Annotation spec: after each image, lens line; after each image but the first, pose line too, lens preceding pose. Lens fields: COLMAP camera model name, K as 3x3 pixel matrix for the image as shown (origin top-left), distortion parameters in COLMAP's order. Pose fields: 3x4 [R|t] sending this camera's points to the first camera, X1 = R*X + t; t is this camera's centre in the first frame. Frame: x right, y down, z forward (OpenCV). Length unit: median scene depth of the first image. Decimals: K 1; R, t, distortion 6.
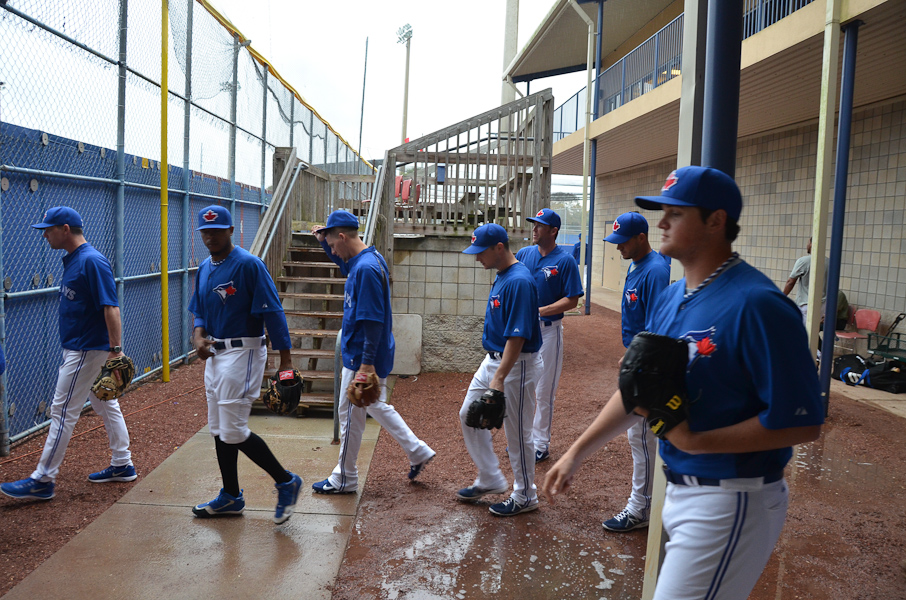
lens RADIAL K [[705.3, 0, 433.7], [0, 705.3, 301.3], [0, 0, 1]] dist [-0.169886, 0.146742]
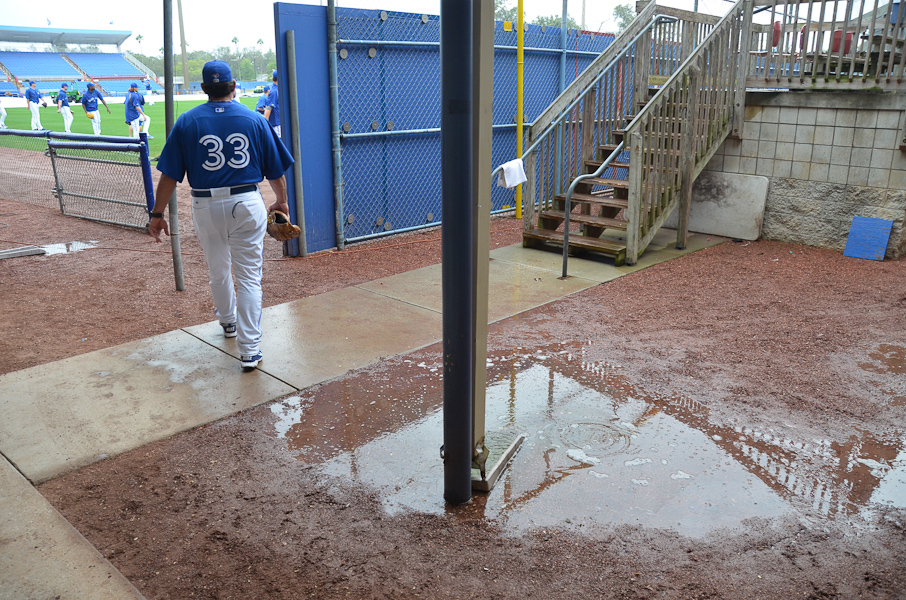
lens RADIAL K [[705.3, 0, 433.7], [0, 705.3, 301.3], [0, 0, 1]] dist [-0.169886, 0.146742]
pose [[0.716269, 0.178491, -0.674610, 0.303916], [-0.040860, 0.975803, 0.214798, 0.004352], [0.696627, -0.126289, 0.706231, 0.042576]]
